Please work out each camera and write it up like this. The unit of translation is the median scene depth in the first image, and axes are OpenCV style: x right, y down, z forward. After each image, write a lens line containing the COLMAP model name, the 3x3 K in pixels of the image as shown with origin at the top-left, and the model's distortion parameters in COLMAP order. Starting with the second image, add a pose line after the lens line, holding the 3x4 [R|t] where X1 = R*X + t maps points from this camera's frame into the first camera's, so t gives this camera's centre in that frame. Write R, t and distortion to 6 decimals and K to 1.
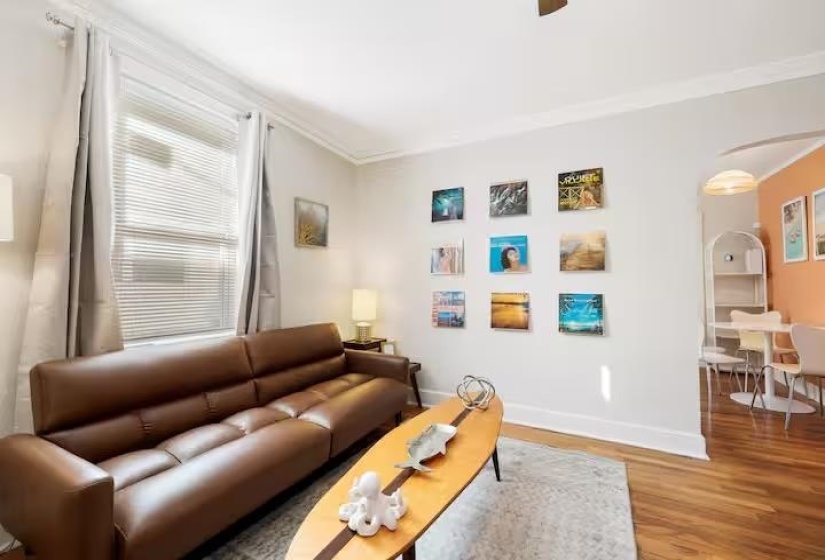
lens RADIAL K [[350.2, 0, 407.7], [0, 350.2, 265.2], [0, 0, 1]] dist [-0.001046, -0.000417]
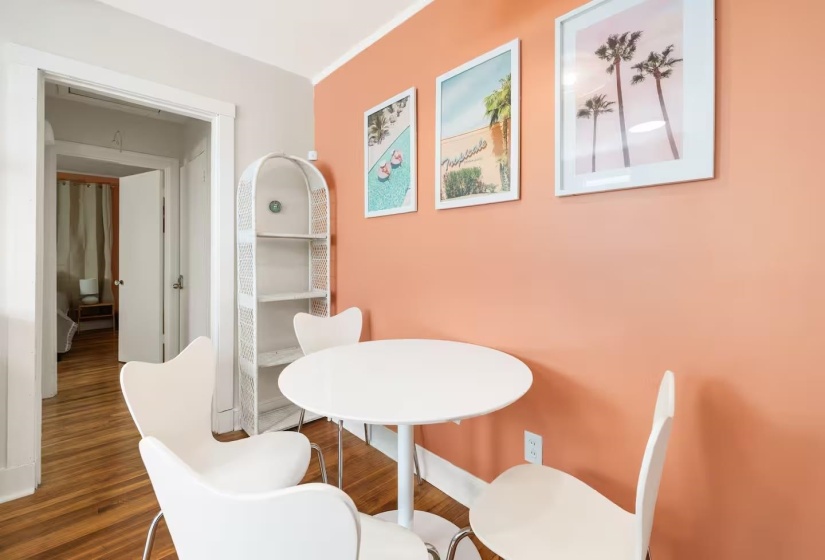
lens RADIAL K [[350.2, 0, 407.7], [0, 350.2, 265.2], [0, 0, 1]] dist [-0.001046, -0.000417]
pose [[0.327908, -0.013639, 0.944611, 0.769483], [-0.057388, 0.997762, 0.034327, 0.058260], [-0.942965, -0.065465, 0.326391, 0.997657]]
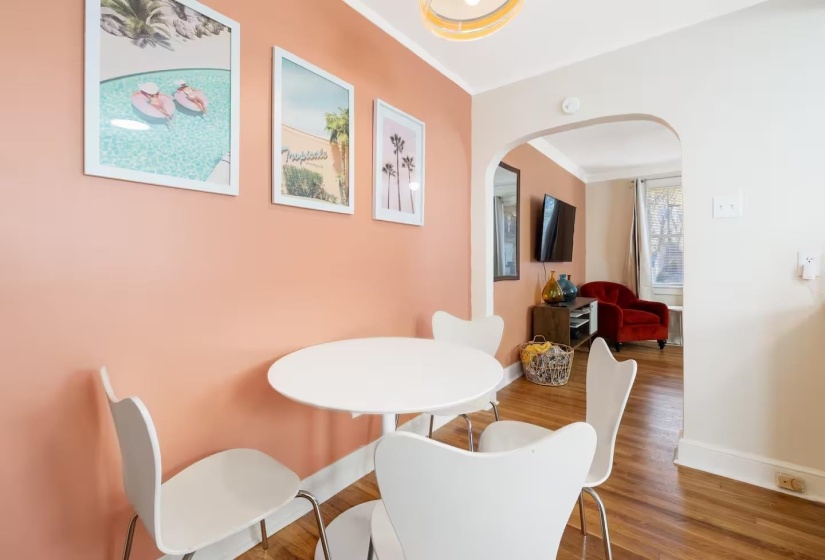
lens RADIAL K [[350.2, 0, 407.7], [0, 350.2, 265.2], [0, 0, 1]] dist [-0.001046, -0.000417]
pose [[-0.977783, -0.001490, 0.209614, 1.057184], [-0.011237, 0.998909, -0.045319, 0.089313], [-0.209318, -0.046667, -0.976733, 1.584791]]
